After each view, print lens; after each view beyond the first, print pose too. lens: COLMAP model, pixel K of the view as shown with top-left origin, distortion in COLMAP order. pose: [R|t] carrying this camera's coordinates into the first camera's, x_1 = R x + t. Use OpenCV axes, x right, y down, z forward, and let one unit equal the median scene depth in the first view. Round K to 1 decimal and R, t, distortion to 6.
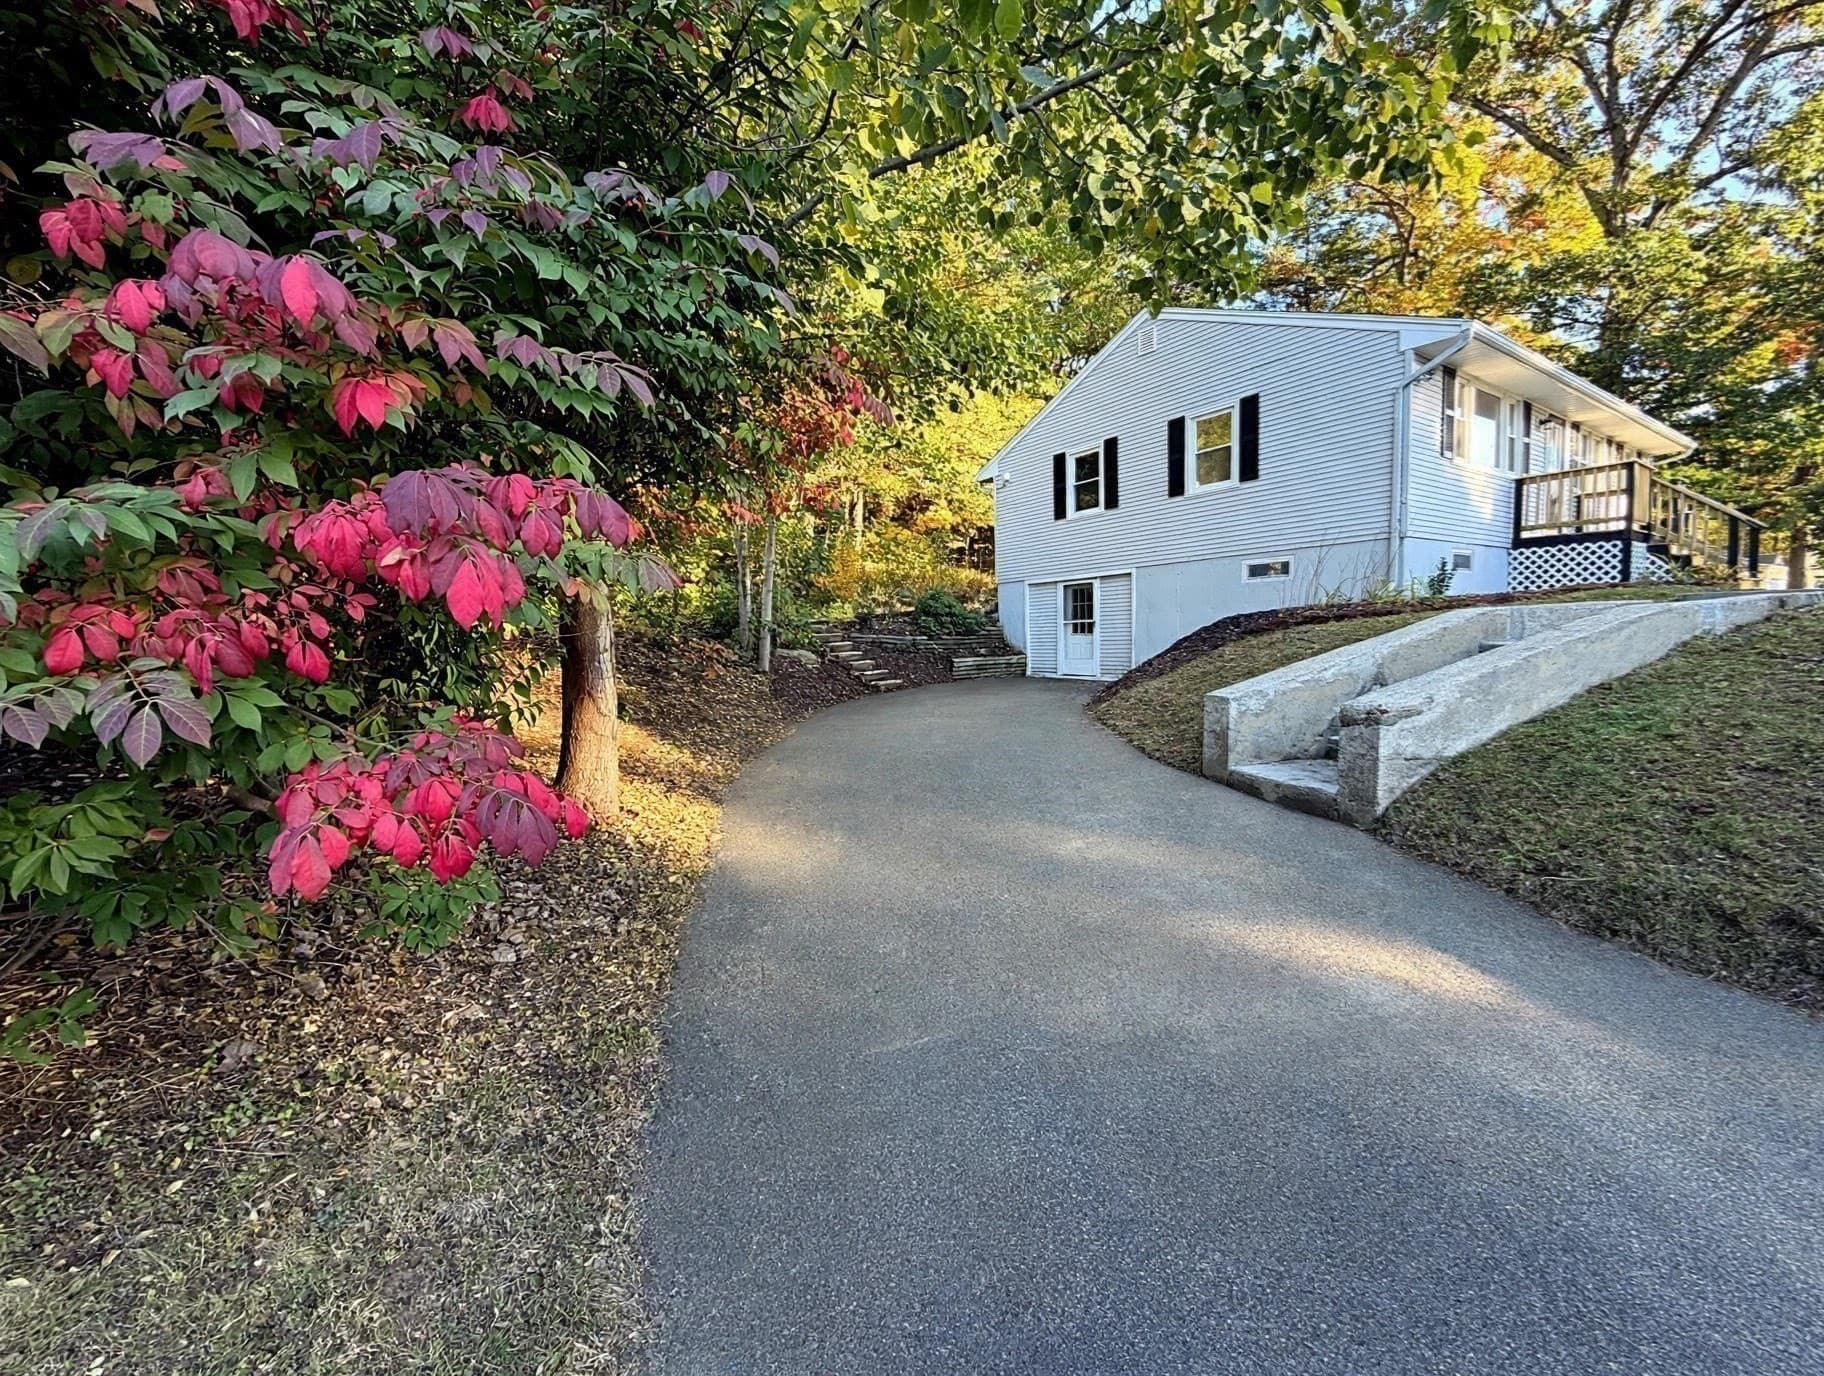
lens RADIAL K [[736.3, 0, 903.4], [0, 736.3, 692.3], [0, 0, 1]] dist [0.002099, 0.000523]
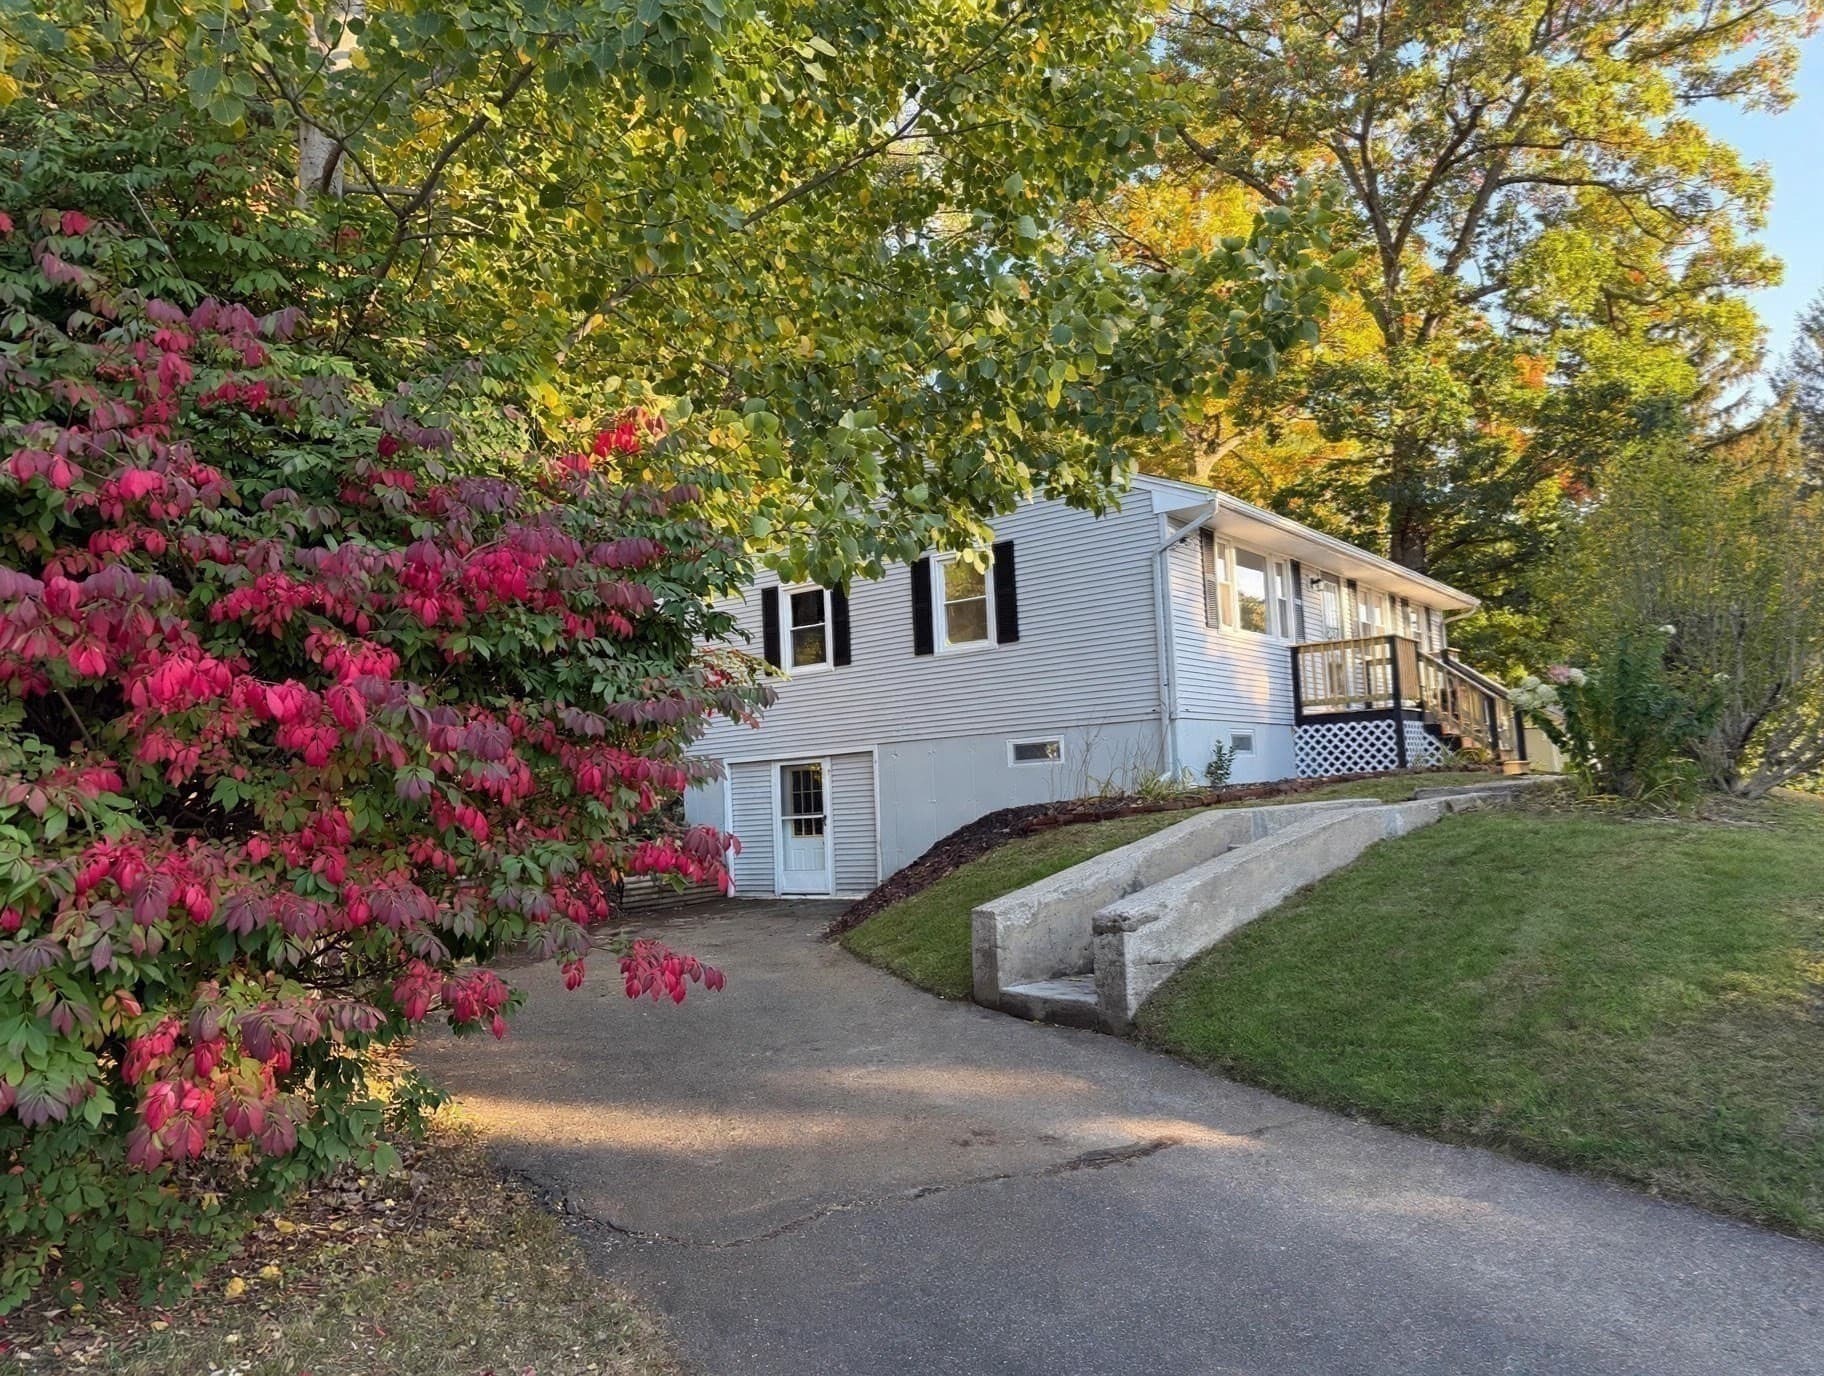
lens RADIAL K [[1293.7, 0, 893.8], [0, 1293.7, 687.0], [0, 0, 1]] dist [0.090214, -0.107035]
pose [[0.946262, 0.012657, 0.323154, -0.373676], [0.046685, 0.983421, -0.175222, 0.014757], [-0.320015, 0.180892, 0.929983, -0.941615]]
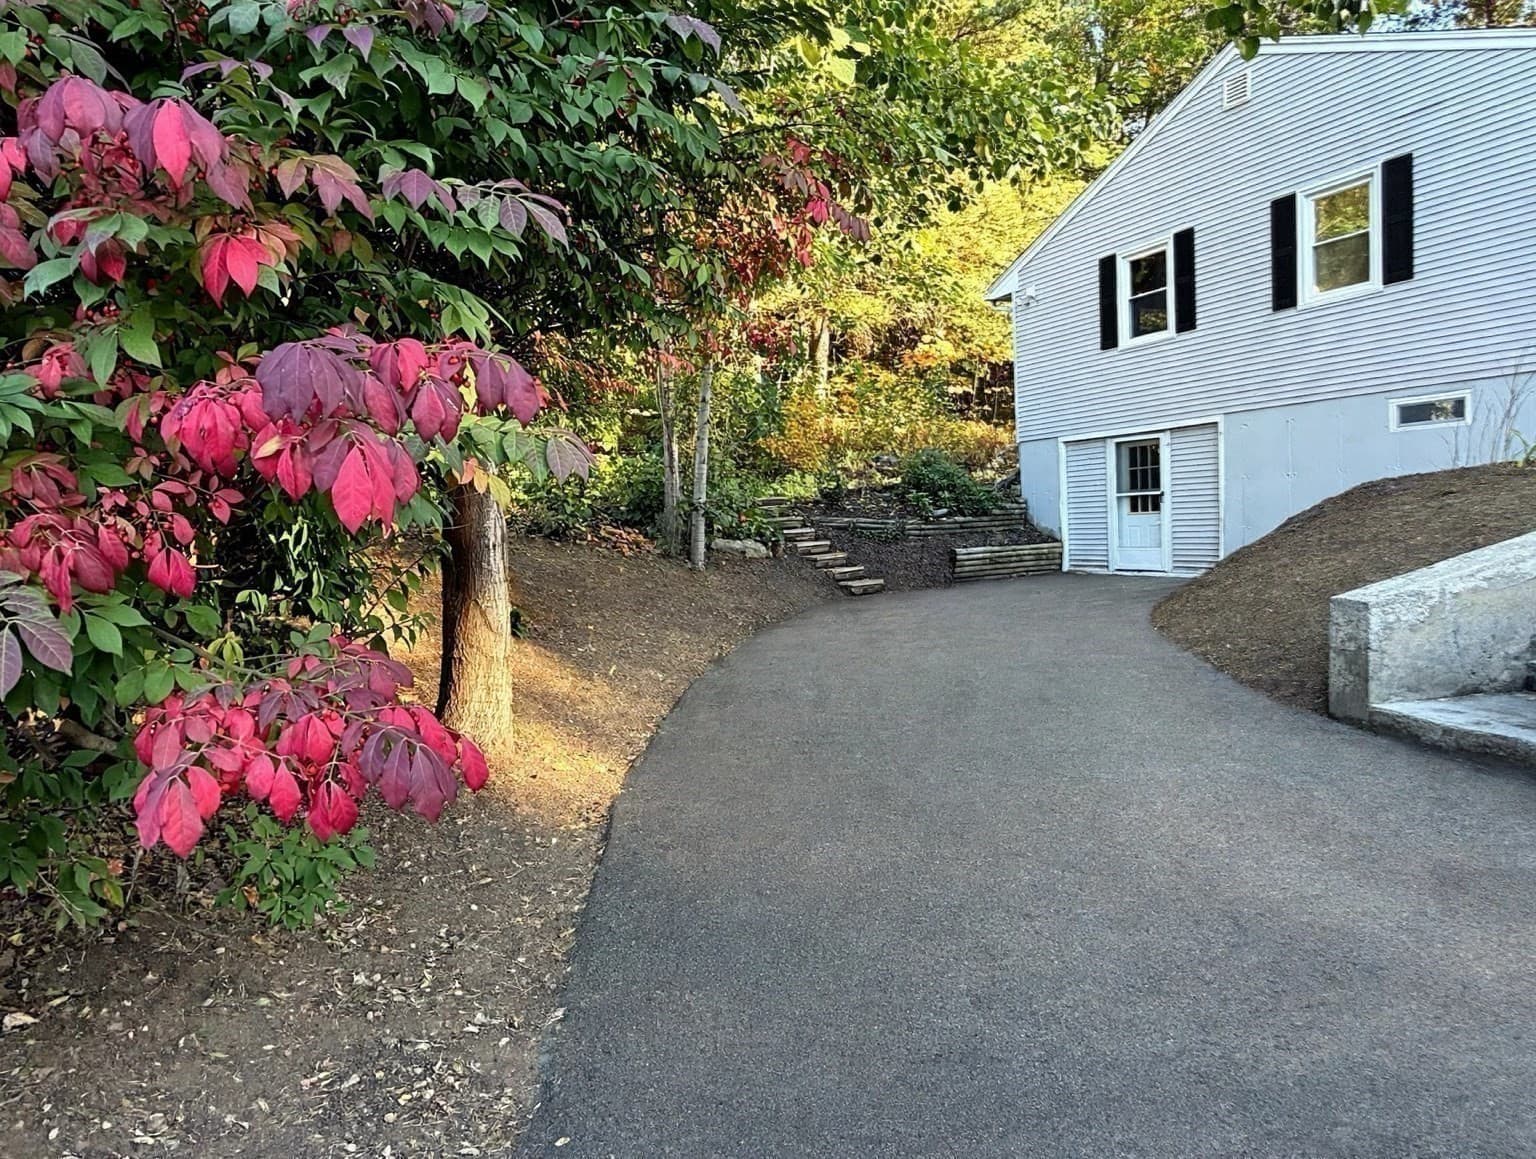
lens RADIAL K [[1020.9, 0, 768.0], [0, 1020.9, 579.5], [0, 0, 1]] dist [0.018641, -0.000032]
pose [[0.993307, -0.008015, -0.115229, 0.000179], [0.006120, 0.999840, -0.016792, -0.001893], [0.115345, 0.015974, 0.993197, -0.015481]]
